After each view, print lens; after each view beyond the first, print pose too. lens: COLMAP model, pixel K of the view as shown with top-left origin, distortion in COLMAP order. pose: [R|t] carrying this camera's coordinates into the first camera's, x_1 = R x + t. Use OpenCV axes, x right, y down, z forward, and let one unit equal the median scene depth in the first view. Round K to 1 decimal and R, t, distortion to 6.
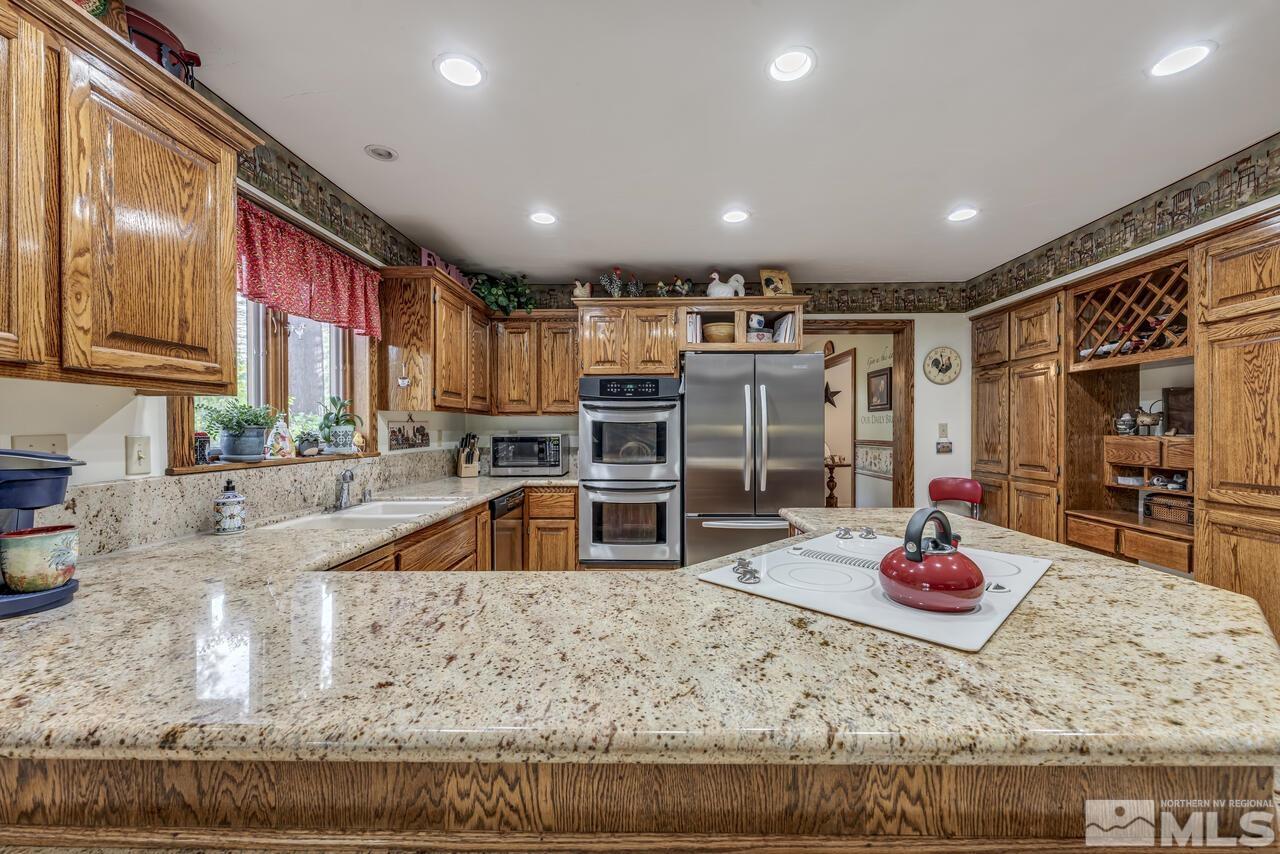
lens RADIAL K [[522.5, 0, 639.5], [0, 522.5, 430.5], [0, 0, 1]] dist [-0.001858, -0.000161]
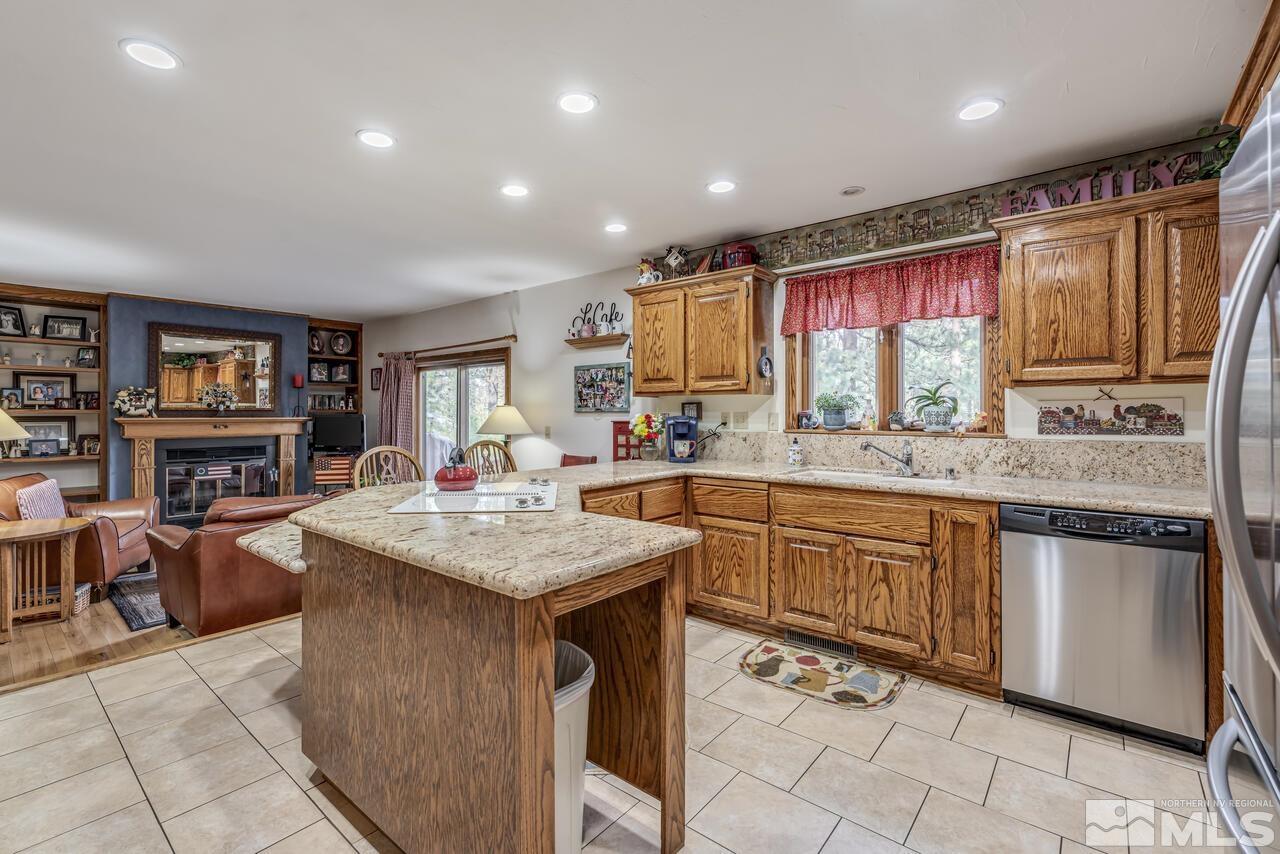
lens RADIAL K [[561.0, 0, 636.5], [0, 561.0, 415.8], [0, 0, 1]] dist [0.000627, 0.000070]
pose [[-0.617607, 0.009615, -0.786428, 0.889396], [-0.000222, 0.999923, 0.012399, -0.005131], [0.786487, 0.007832, -0.617558, 1.415215]]
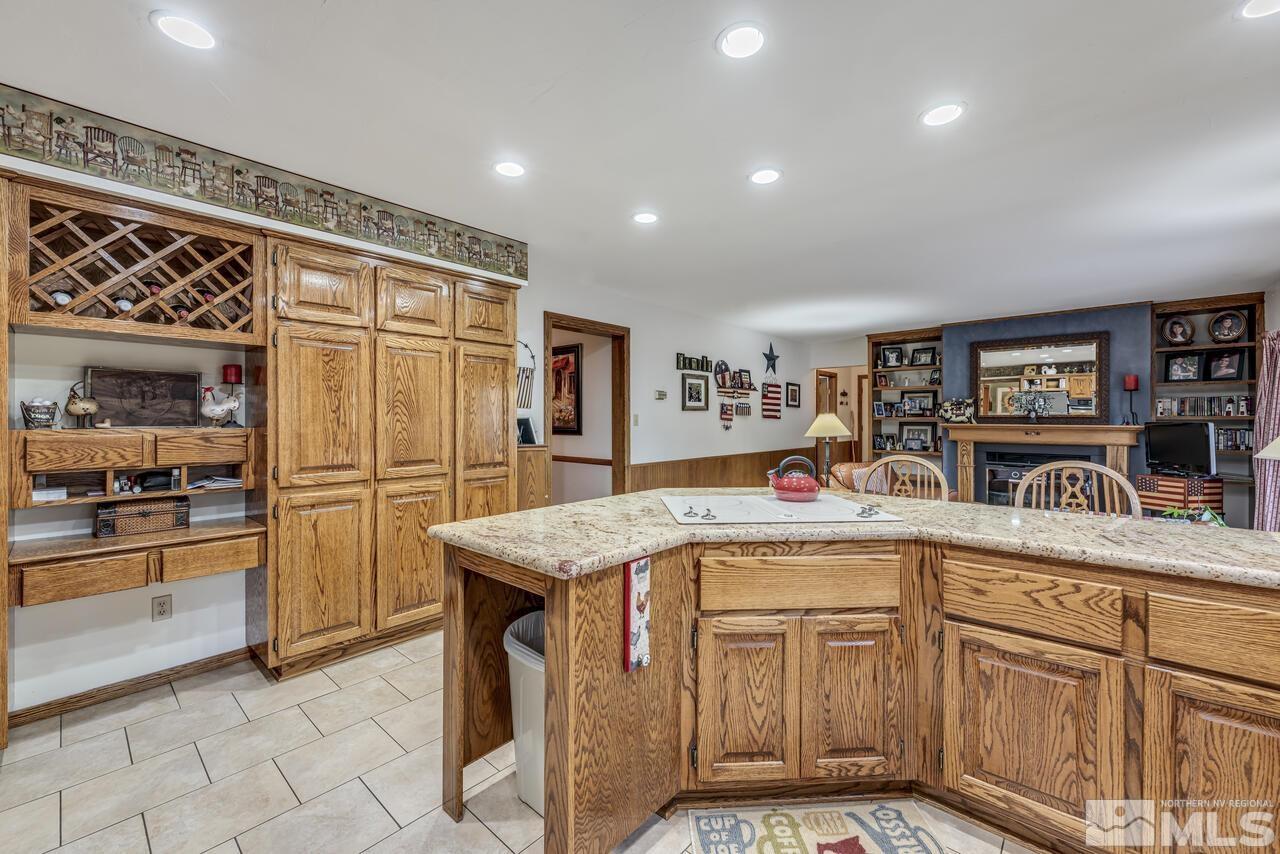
lens RADIAL K [[522.5, 0, 634.4], [0, 522.5, 420.7], [0, 0, 1]] dist [-0.001858, -0.000161]
pose [[-0.757778, 0.000867, 0.652512, -0.137355], [0.004746, 0.999980, 0.004183, -0.001487], [-0.652495, 0.006267, -0.757767, 1.397612]]
